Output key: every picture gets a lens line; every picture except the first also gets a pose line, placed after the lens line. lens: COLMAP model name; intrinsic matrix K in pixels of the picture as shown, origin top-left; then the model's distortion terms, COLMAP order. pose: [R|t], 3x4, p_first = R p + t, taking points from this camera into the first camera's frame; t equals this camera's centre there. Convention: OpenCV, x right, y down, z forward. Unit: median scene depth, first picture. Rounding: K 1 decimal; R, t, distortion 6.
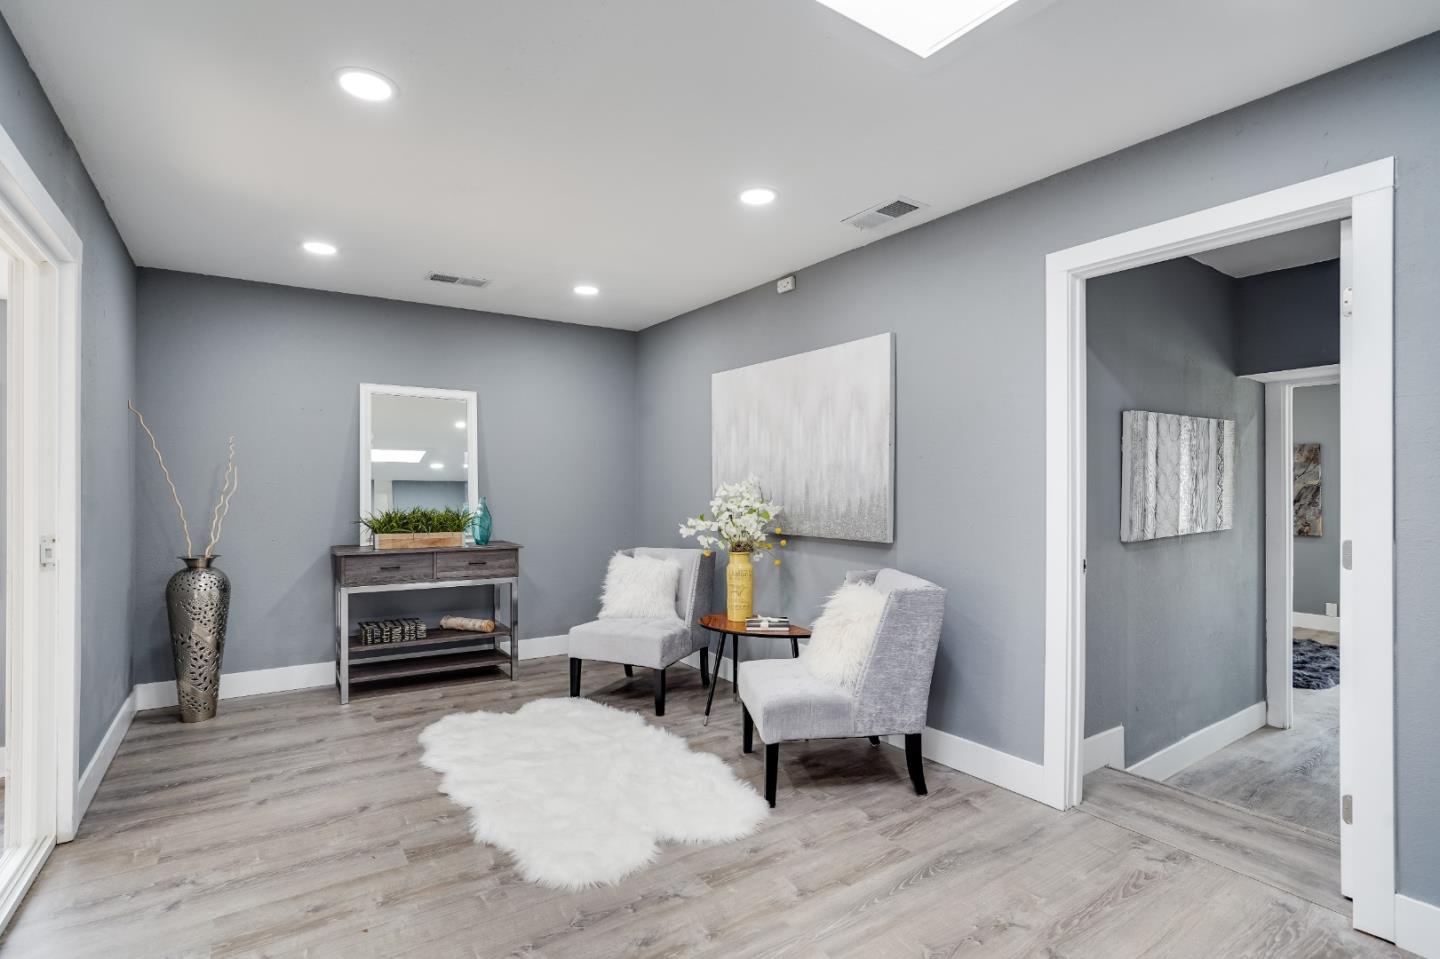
lens RADIAL K [[699.4, 0, 723.6], [0, 699.4, 482.5], [0, 0, 1]] dist [-0.038157, 0.008739]
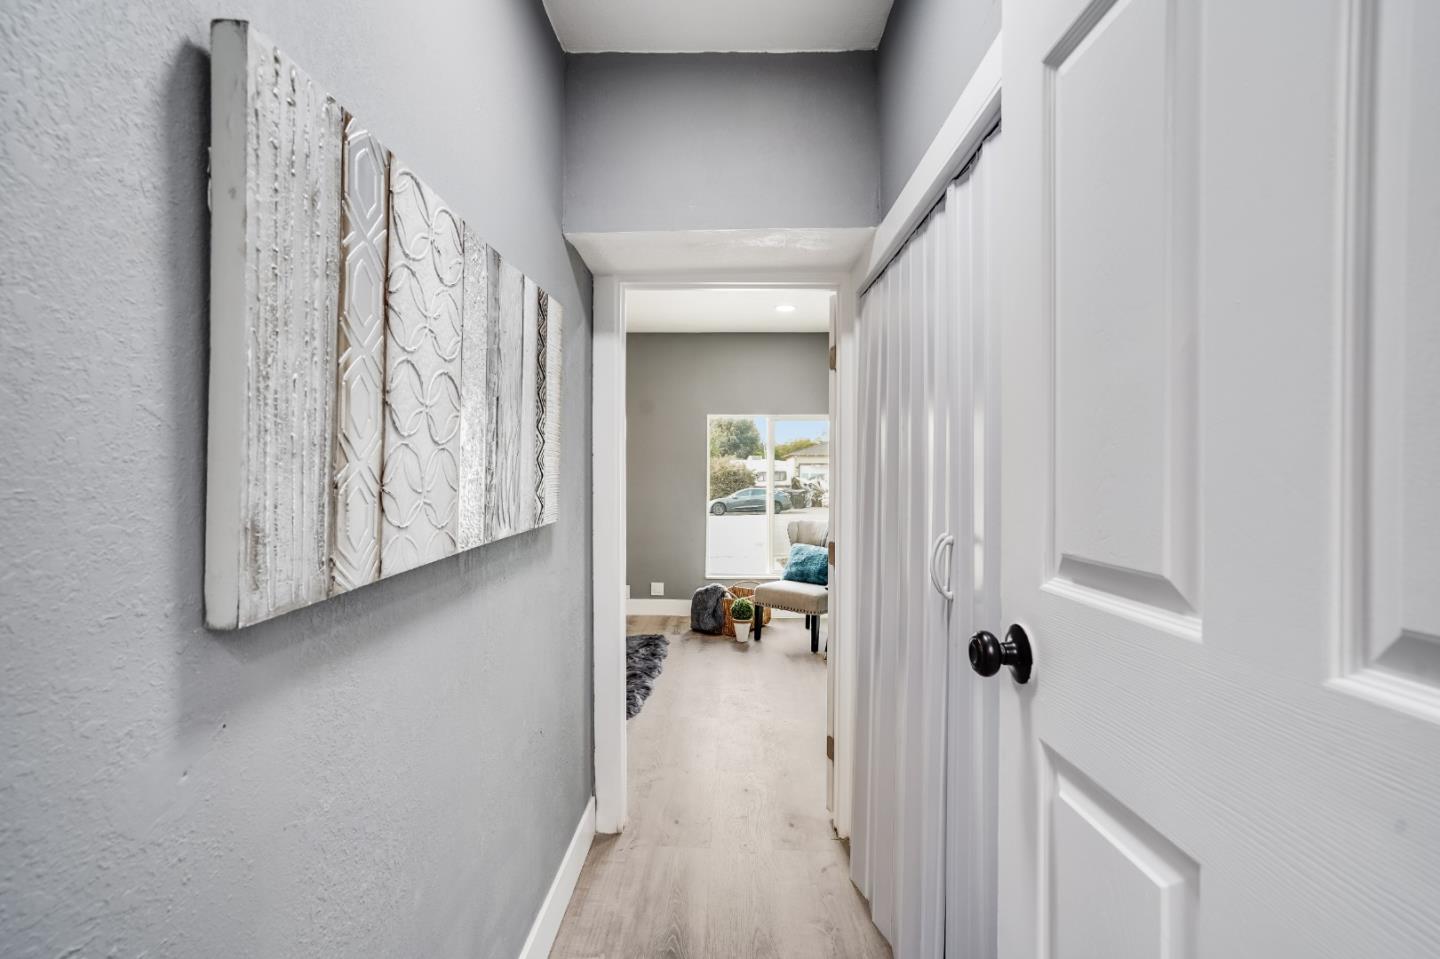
lens RADIAL K [[664.3, 0, 717.5], [0, 664.3, 474.6], [0, 0, 1]] dist [-0.033674, 0.002264]
pose [[0.586983, -0.001729, 0.809598, 0.459345], [-0.007200, 0.999947, 0.007356, 0.031550], [-0.809567, -0.010146, 0.586939, 0.684636]]
